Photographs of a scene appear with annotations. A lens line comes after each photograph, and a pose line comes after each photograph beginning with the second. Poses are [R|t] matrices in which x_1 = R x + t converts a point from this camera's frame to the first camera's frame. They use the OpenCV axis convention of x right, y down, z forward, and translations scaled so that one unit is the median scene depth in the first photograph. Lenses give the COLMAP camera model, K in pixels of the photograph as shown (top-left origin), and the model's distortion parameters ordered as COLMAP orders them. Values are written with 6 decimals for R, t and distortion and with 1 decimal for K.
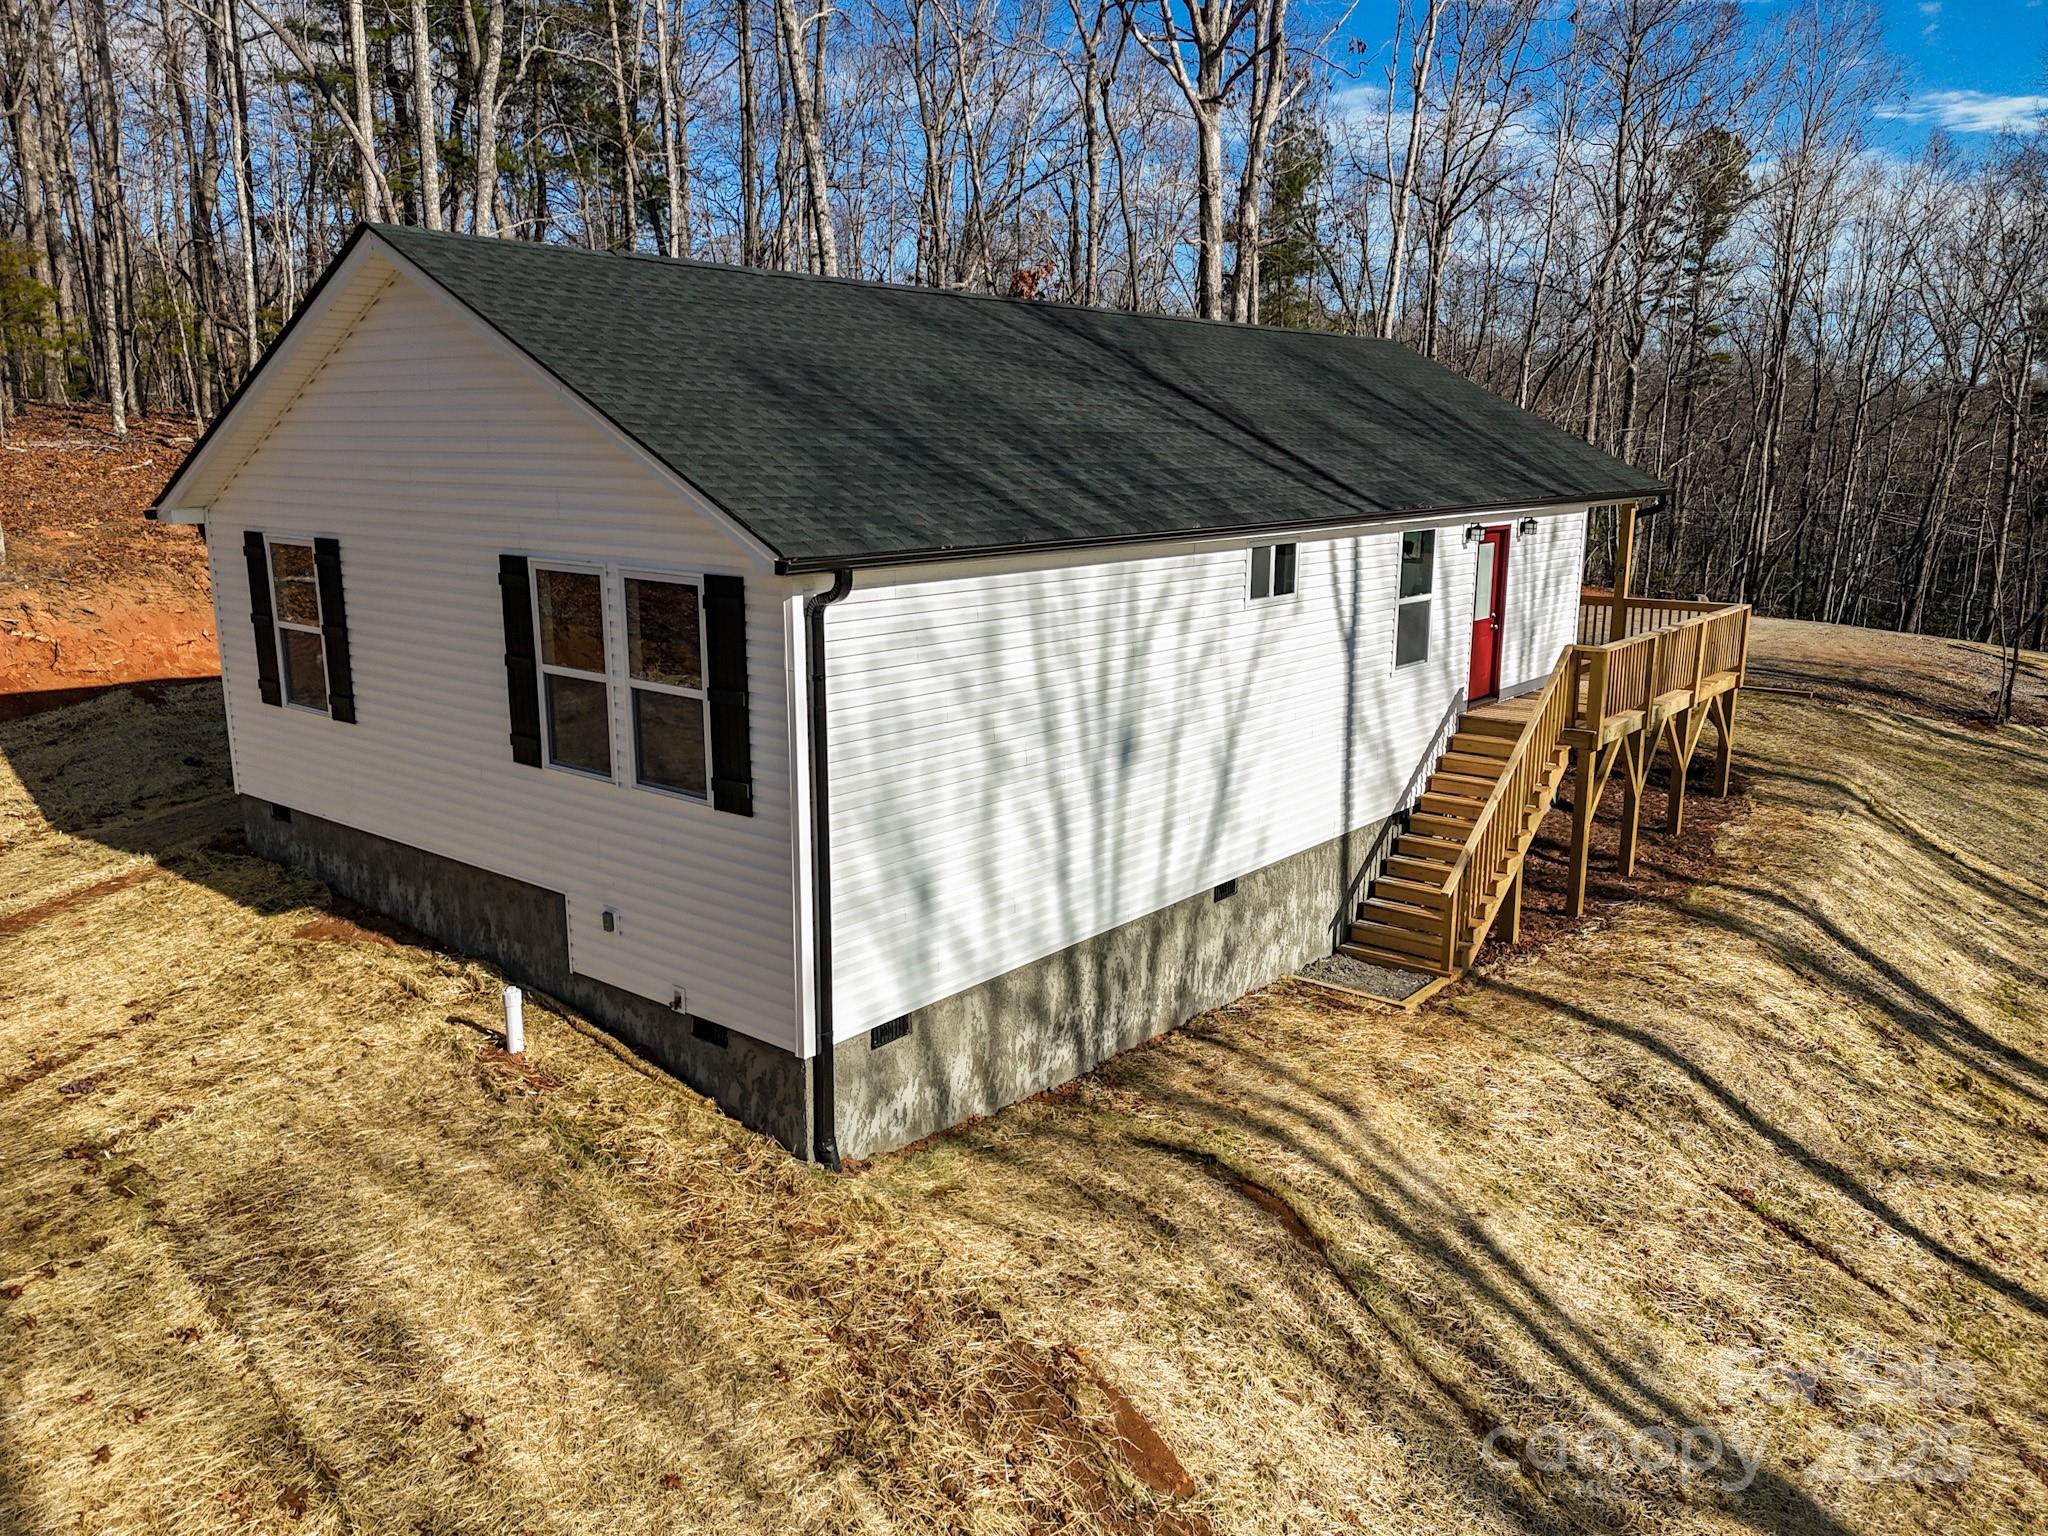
lens RADIAL K [[1497.7, 0, 1024.0], [0, 1497.7, 768.0], [0, 0, 1]] dist [0.065955, -0.061540]
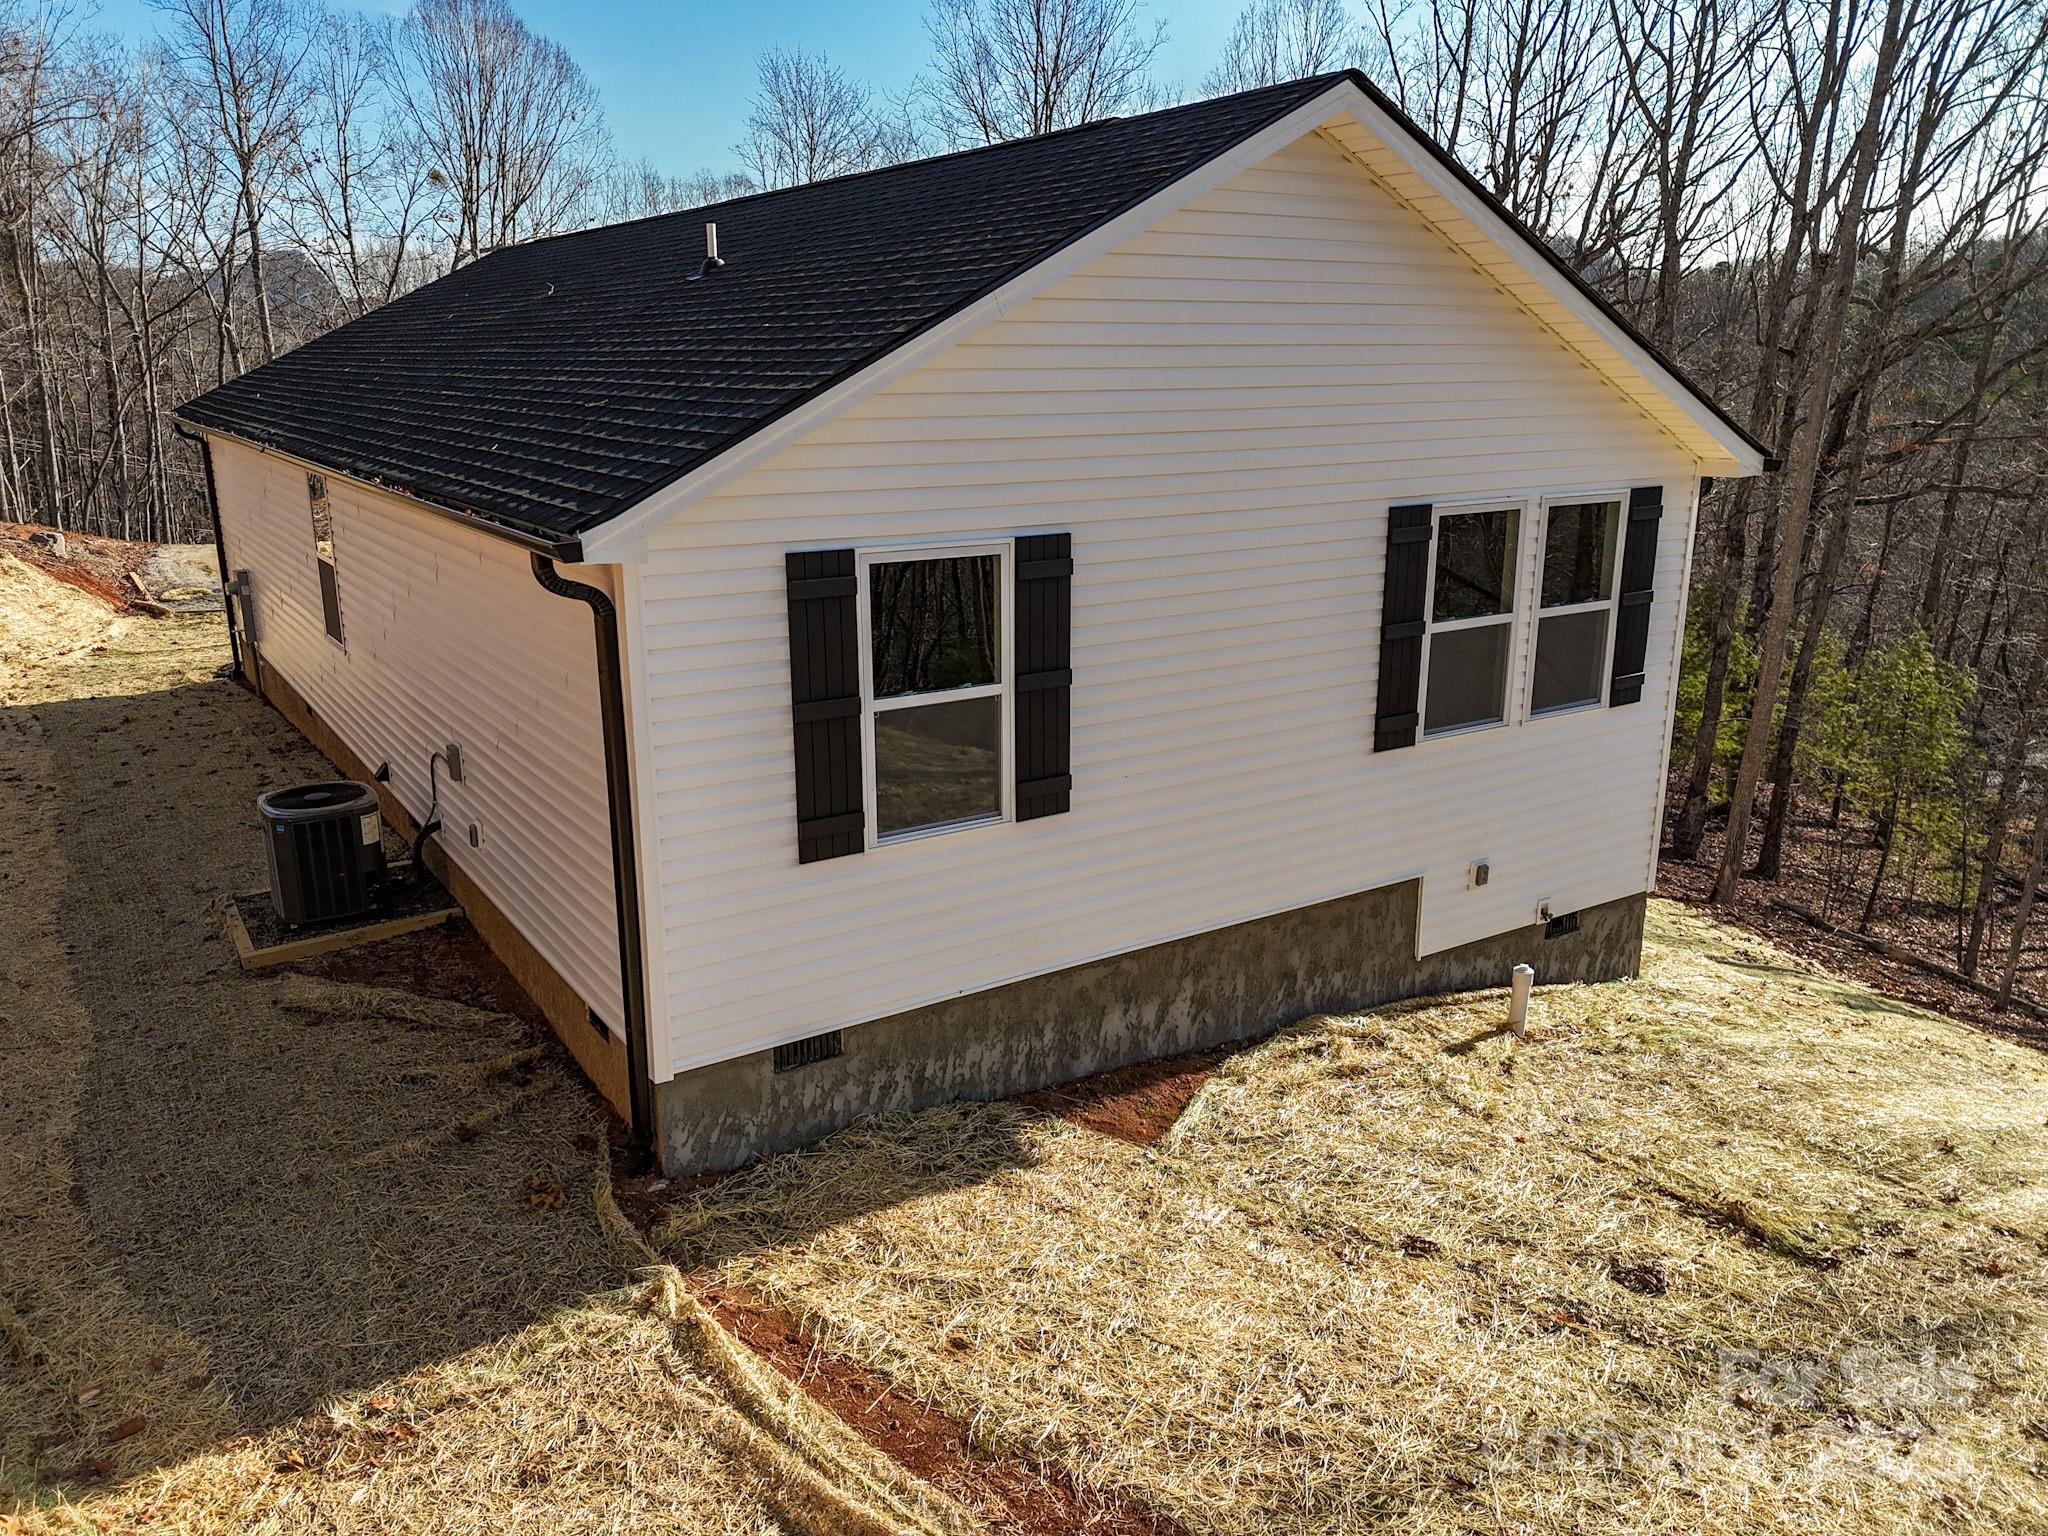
lens RADIAL K [[1497.7, 0, 1024.0], [0, 1497.7, 768.0], [0, 0, 1]] dist [0.065955, -0.061540]
pose [[0.301300, -0.254092, 0.919052, -1.199948], [0.202928, 0.958849, 0.198567, -0.207693], [-0.931686, 0.126674, 0.340463, 0.916094]]
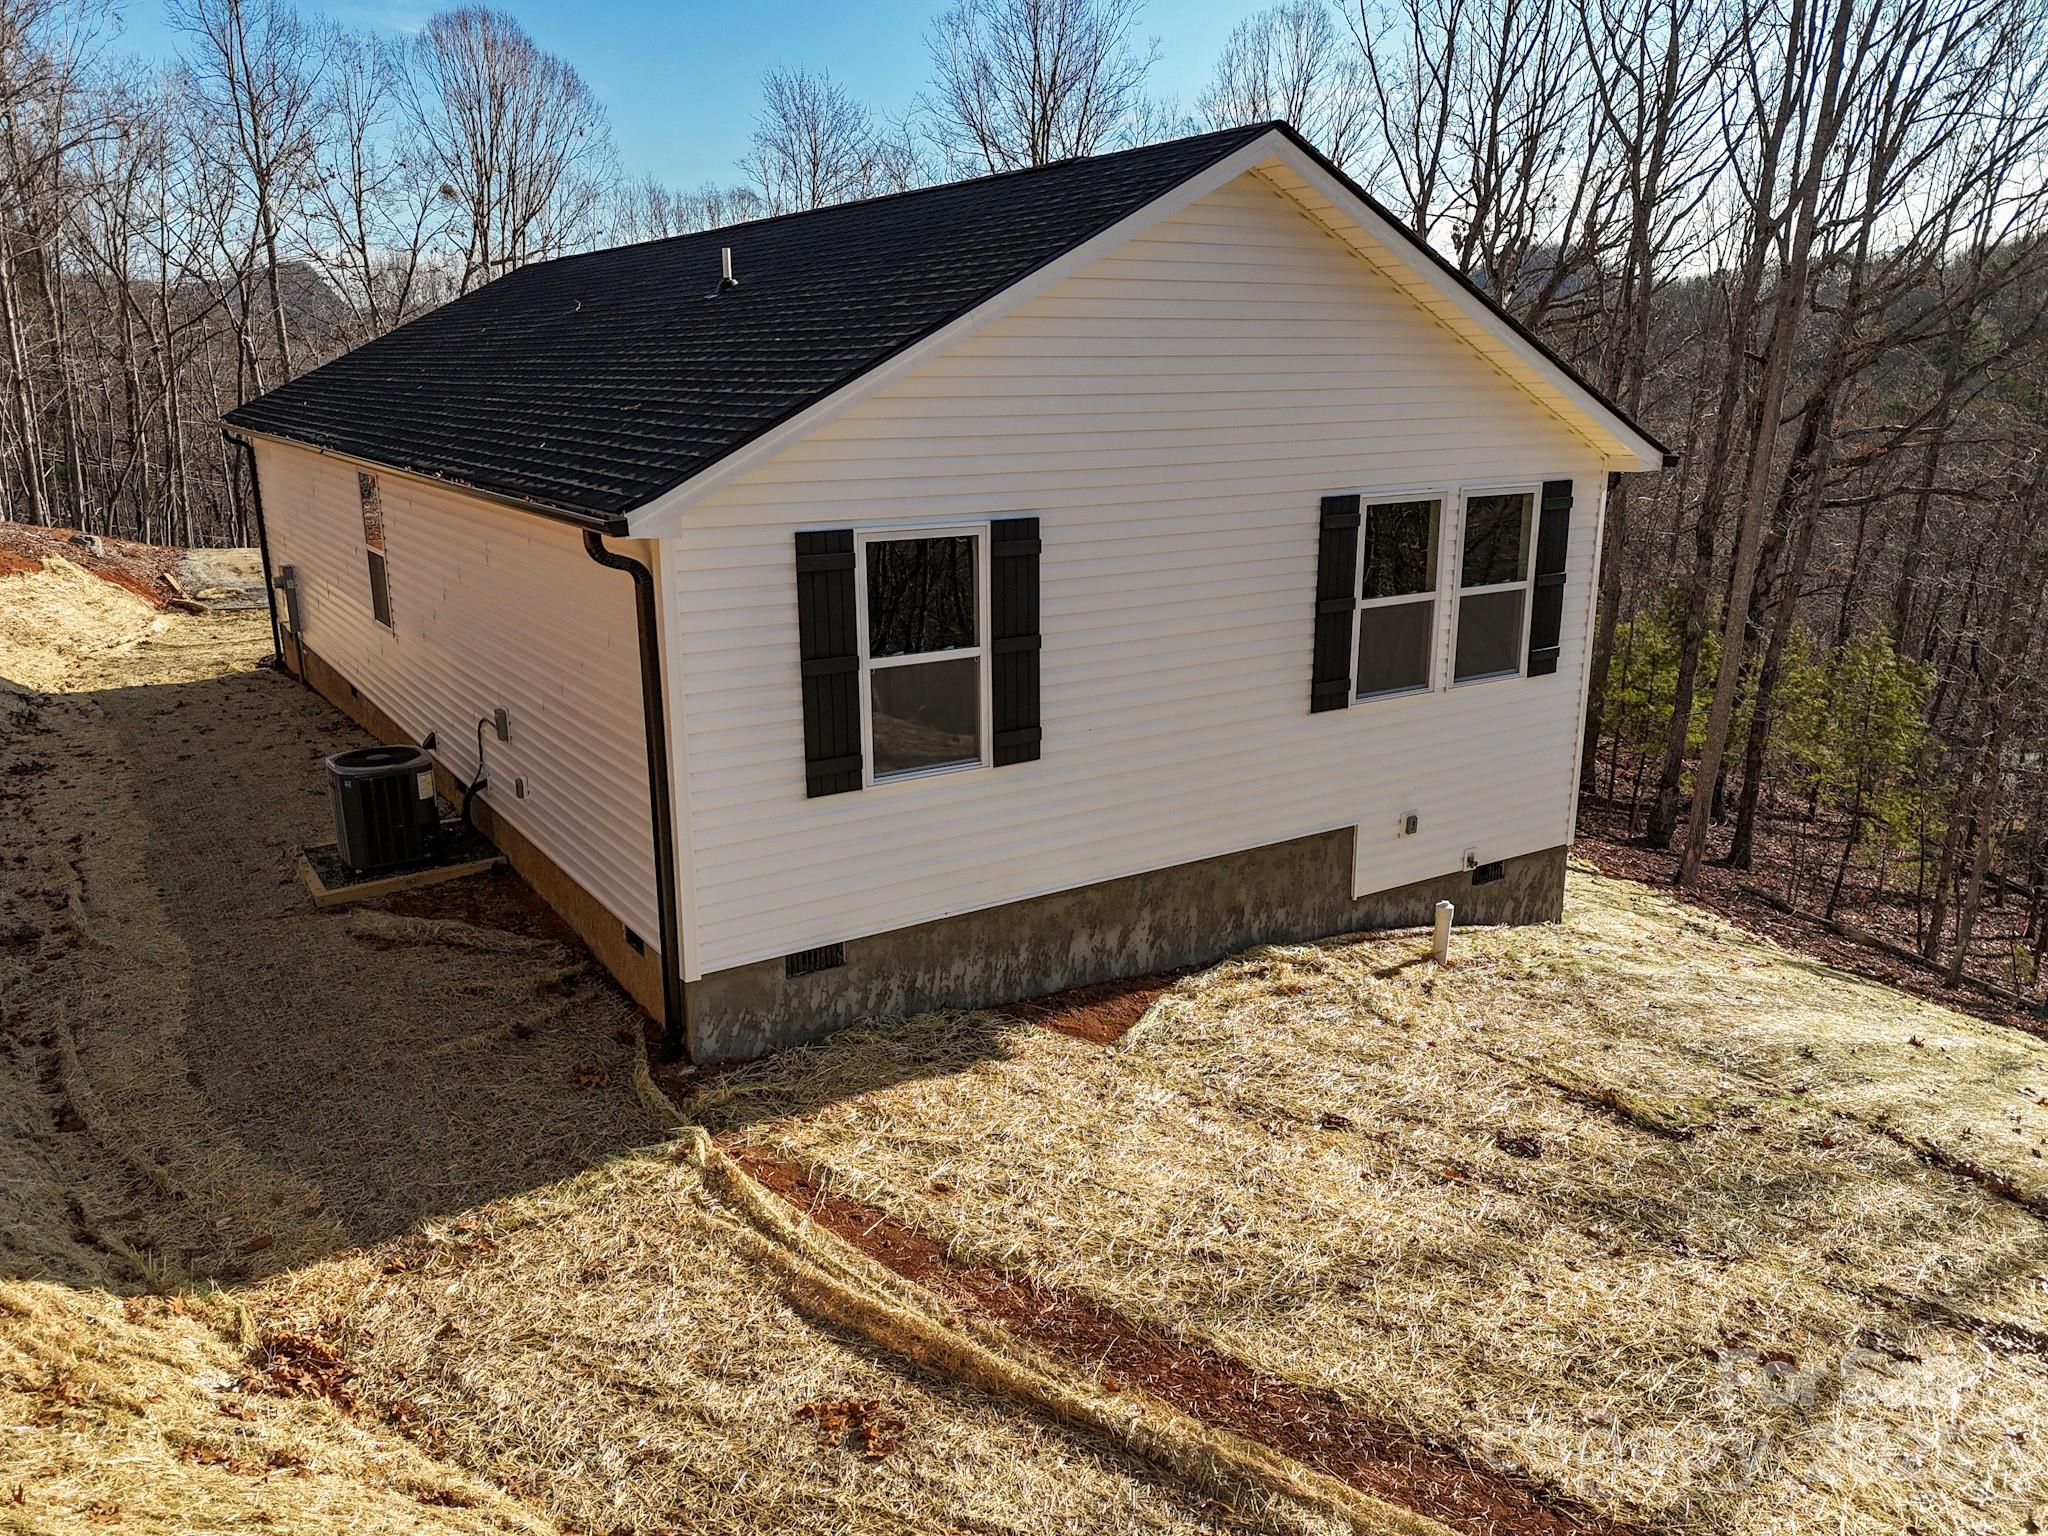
lens RADIAL K [[1497.7, 0, 1024.0], [0, 1497.7, 768.0], [0, 0, 1]] dist [0.065955, -0.061540]
pose [[0.302797, -0.249751, 0.919749, -1.311685], [0.205077, 0.959521, 0.193036, -0.197466], [-0.930729, 0.130169, 0.341758, 0.865637]]
